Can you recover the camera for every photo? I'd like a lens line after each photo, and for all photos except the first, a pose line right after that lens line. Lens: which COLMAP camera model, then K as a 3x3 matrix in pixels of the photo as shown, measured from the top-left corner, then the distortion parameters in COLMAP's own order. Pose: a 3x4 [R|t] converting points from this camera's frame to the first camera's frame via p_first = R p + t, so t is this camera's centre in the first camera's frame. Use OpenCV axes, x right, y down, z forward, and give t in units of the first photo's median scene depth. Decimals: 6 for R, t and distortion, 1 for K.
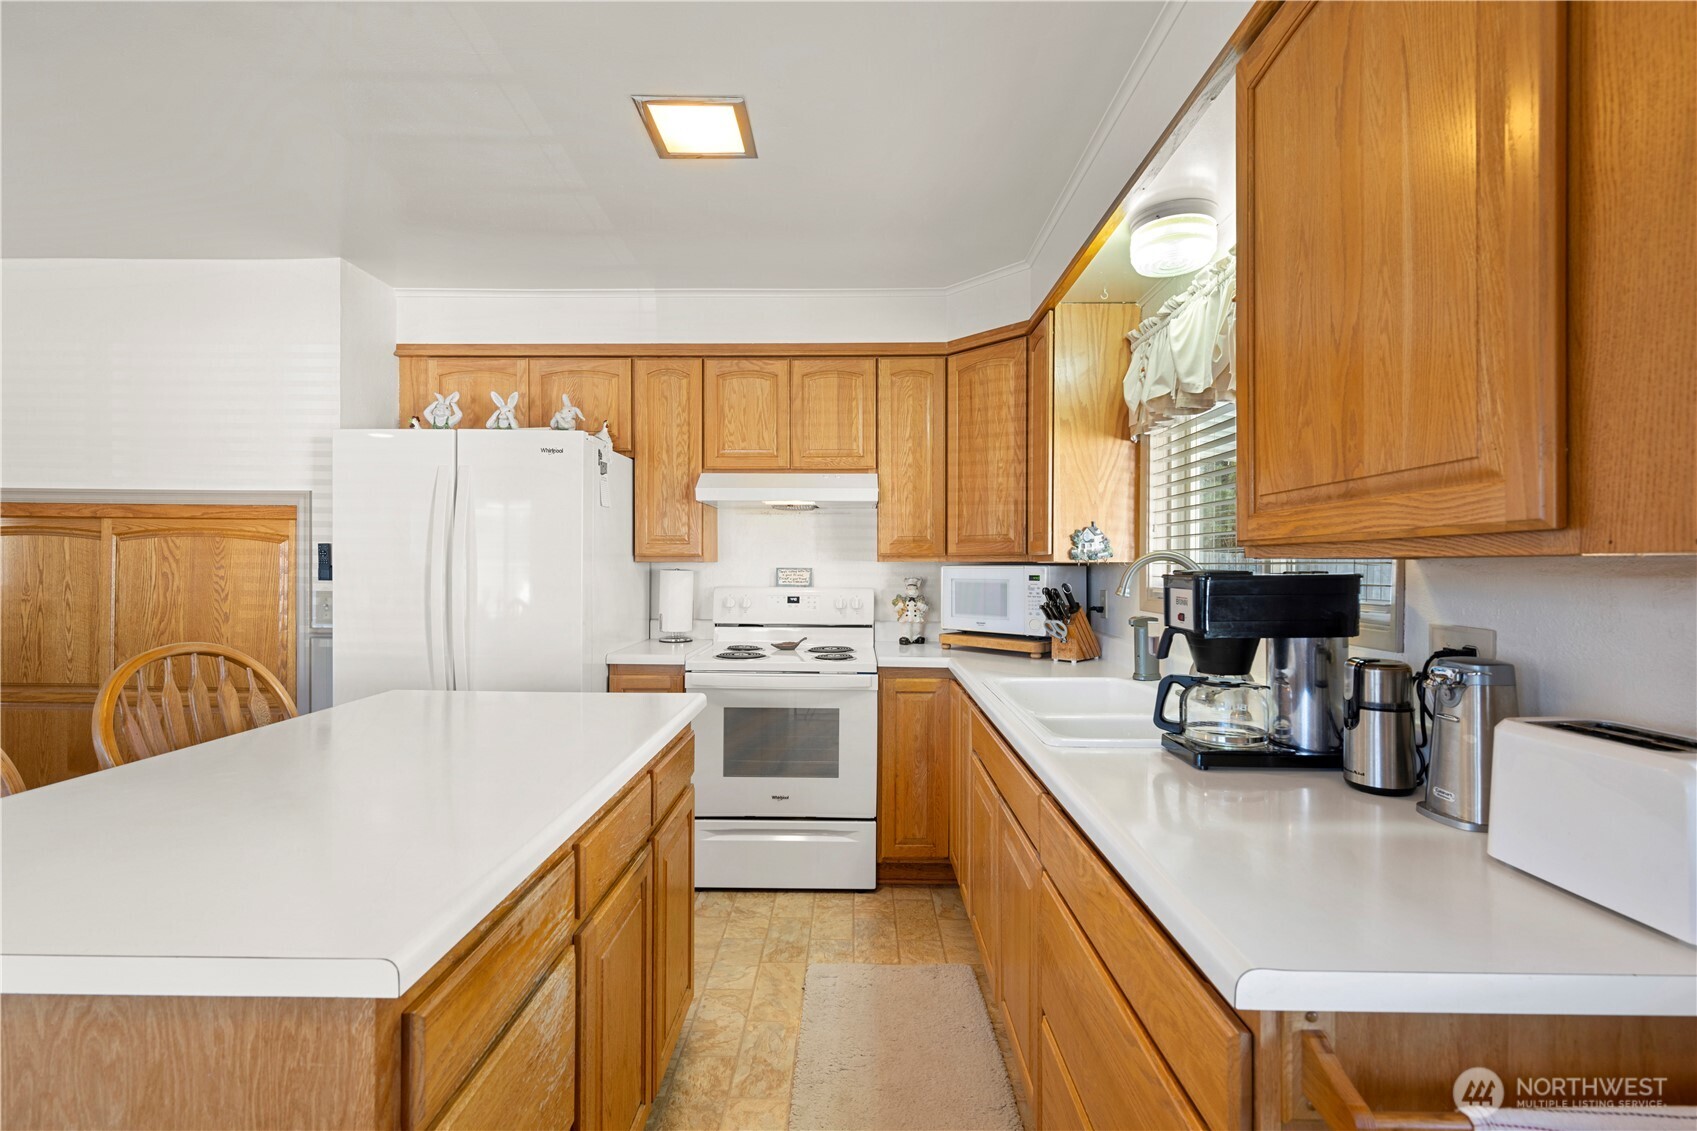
lens RADIAL K [[747.4, 0, 848.5], [0, 747.4, 565.5], [0, 0, 1]] dist [0.018237, 0.000036]
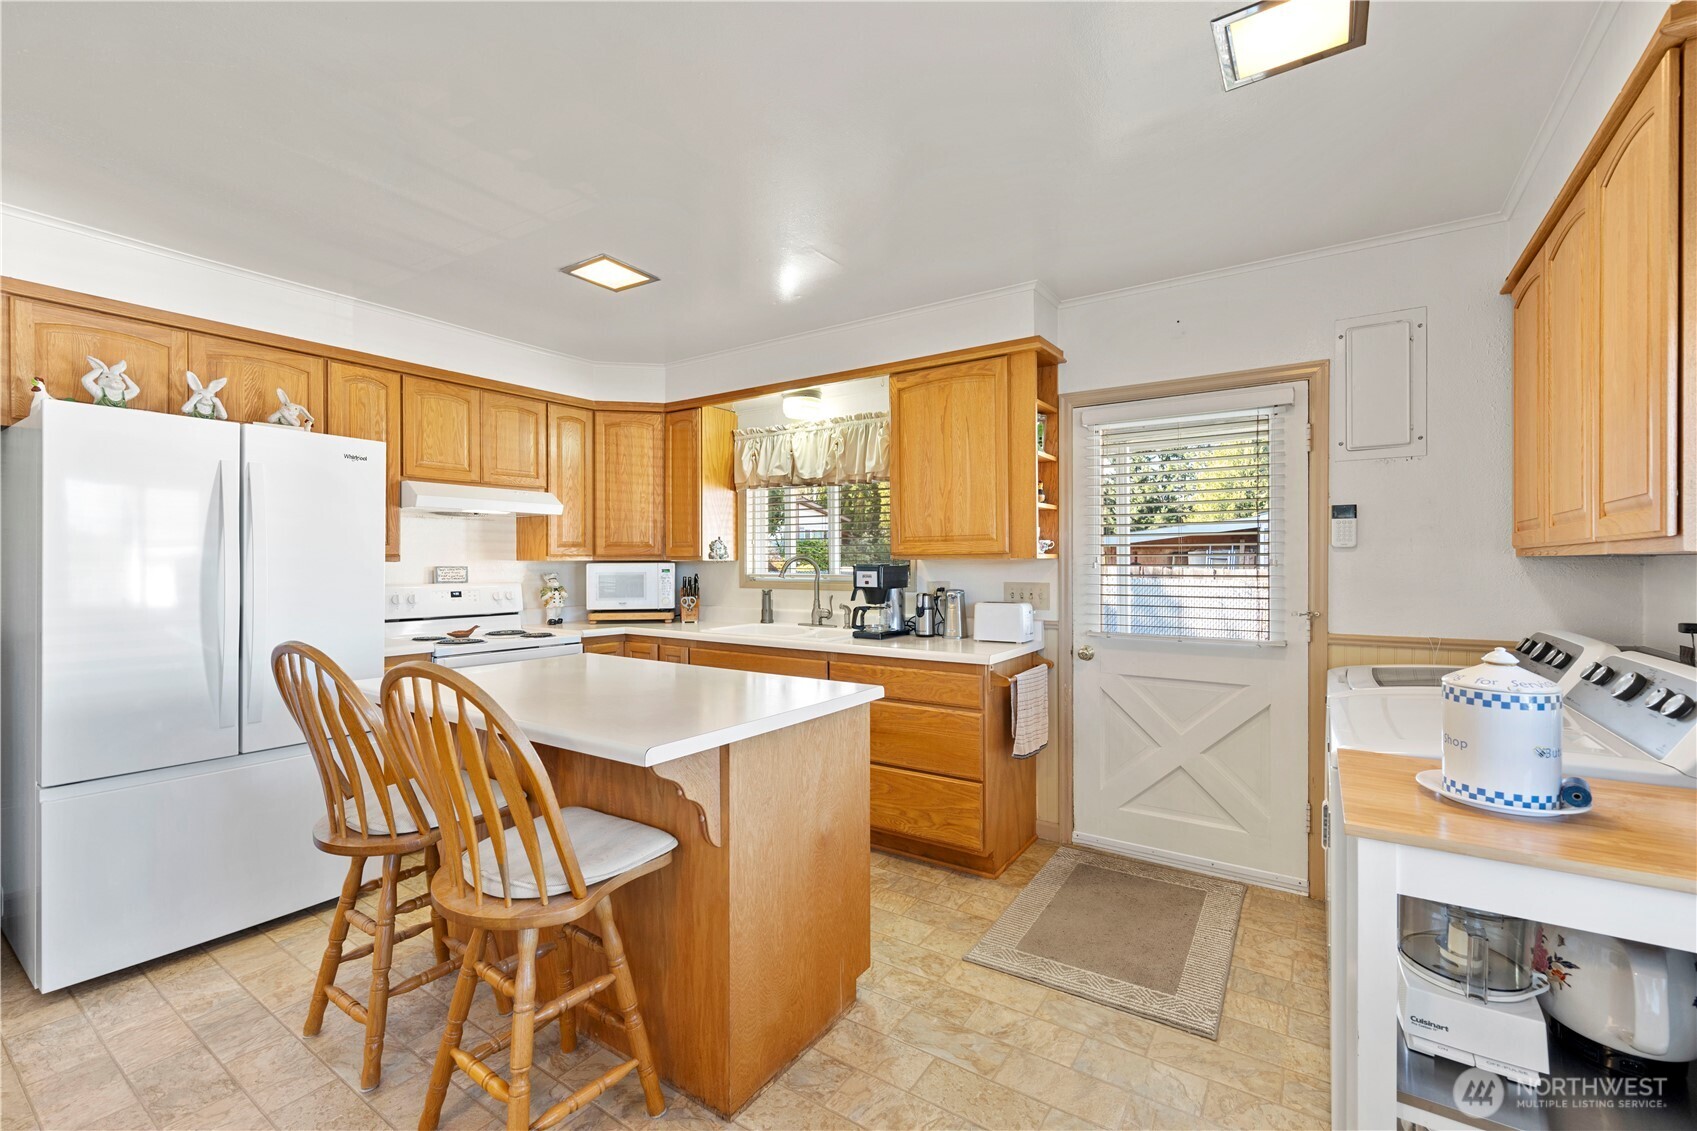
lens RADIAL K [[747.4, 0, 848.5], [0, 747.4, 565.5], [0, 0, 1]] dist [0.018237, 0.000036]
pose [[0.544427, -0.009070, 0.838759, -0.806096], [0.005843, 0.999958, 0.007021, -0.002965], [-0.838788, 0.001079, 0.544458, -0.148136]]
